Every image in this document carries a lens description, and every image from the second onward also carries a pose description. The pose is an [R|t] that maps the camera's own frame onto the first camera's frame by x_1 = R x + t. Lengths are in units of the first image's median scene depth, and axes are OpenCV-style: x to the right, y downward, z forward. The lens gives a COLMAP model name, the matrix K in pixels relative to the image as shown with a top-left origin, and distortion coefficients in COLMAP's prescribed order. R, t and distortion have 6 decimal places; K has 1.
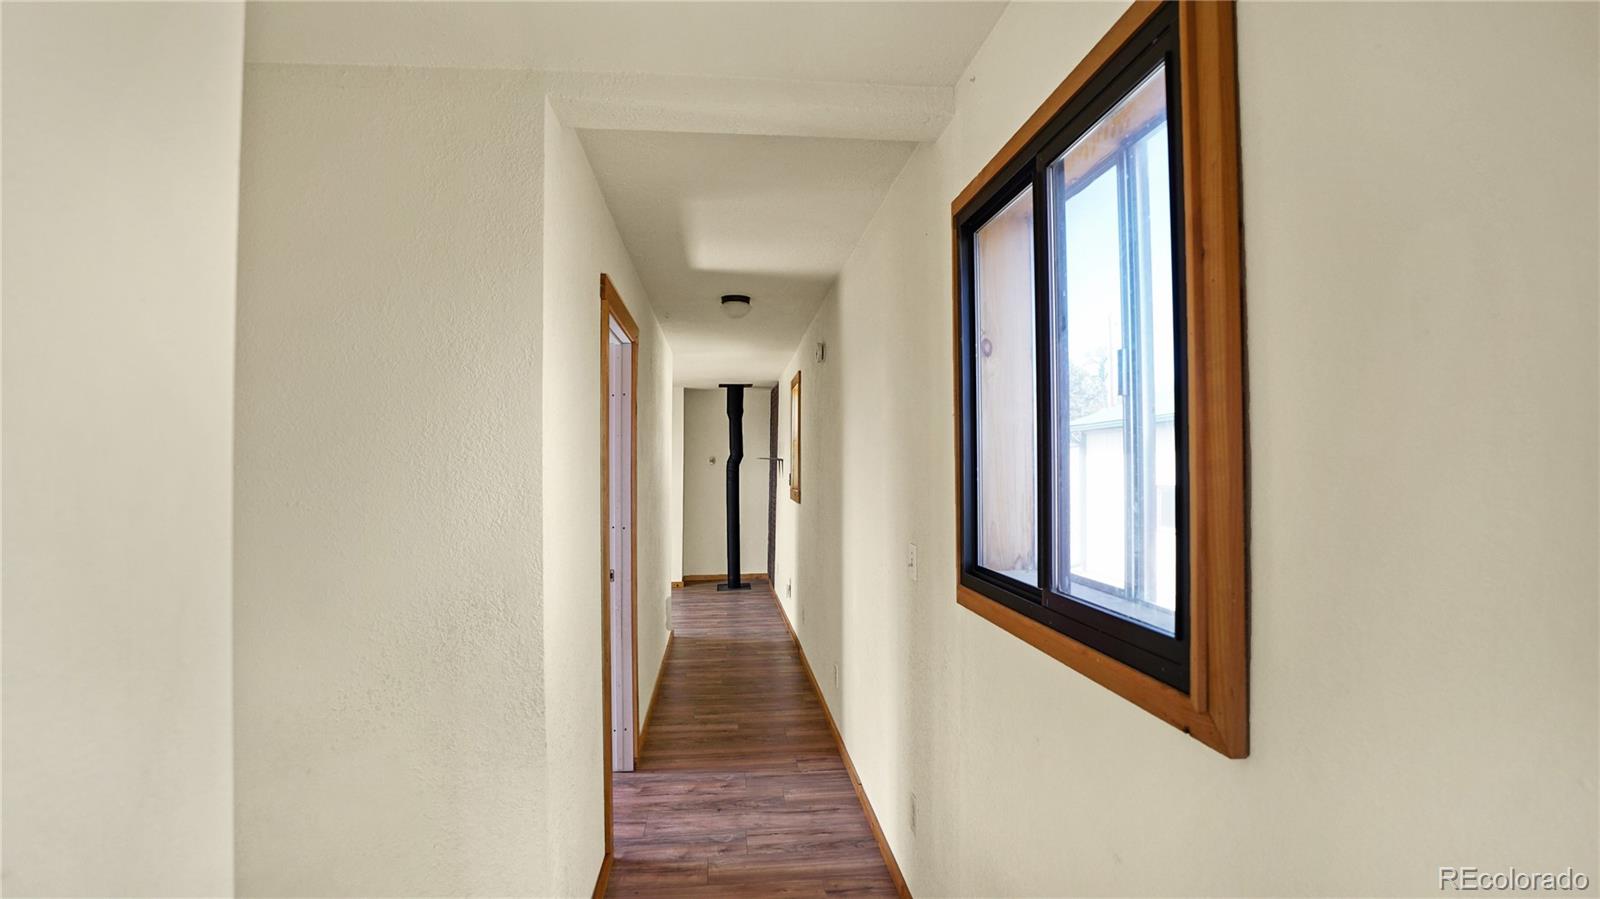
lens RADIAL K [[730.7, 0, 797.0], [0, 730.7, 448.5], [0, 0, 1]] dist [-0.001835, -0.000058]
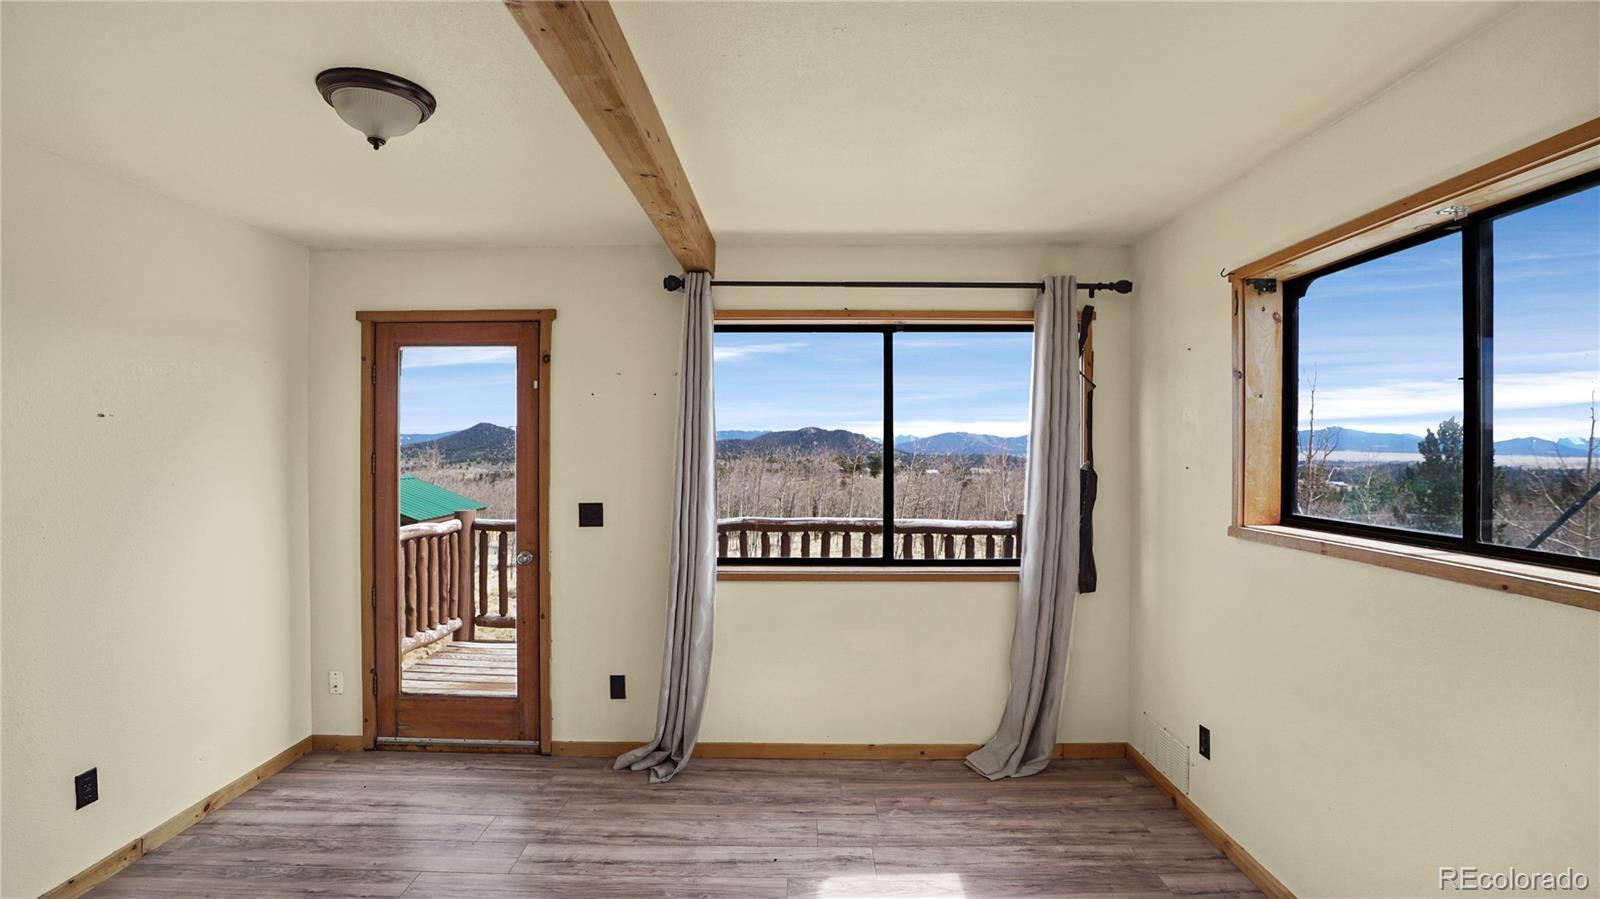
lens RADIAL K [[730.7, 0, 804.3], [0, 730.7, 446.0], [0, 0, 1]] dist [-0.001835, -0.000058]
pose [[-0.991182, -0.003419, 0.132465, -0.103959], [-0.004624, 0.999951, -0.008796, 0.015809], [-0.132428, -0.009331, -0.991149, 2.049603]]
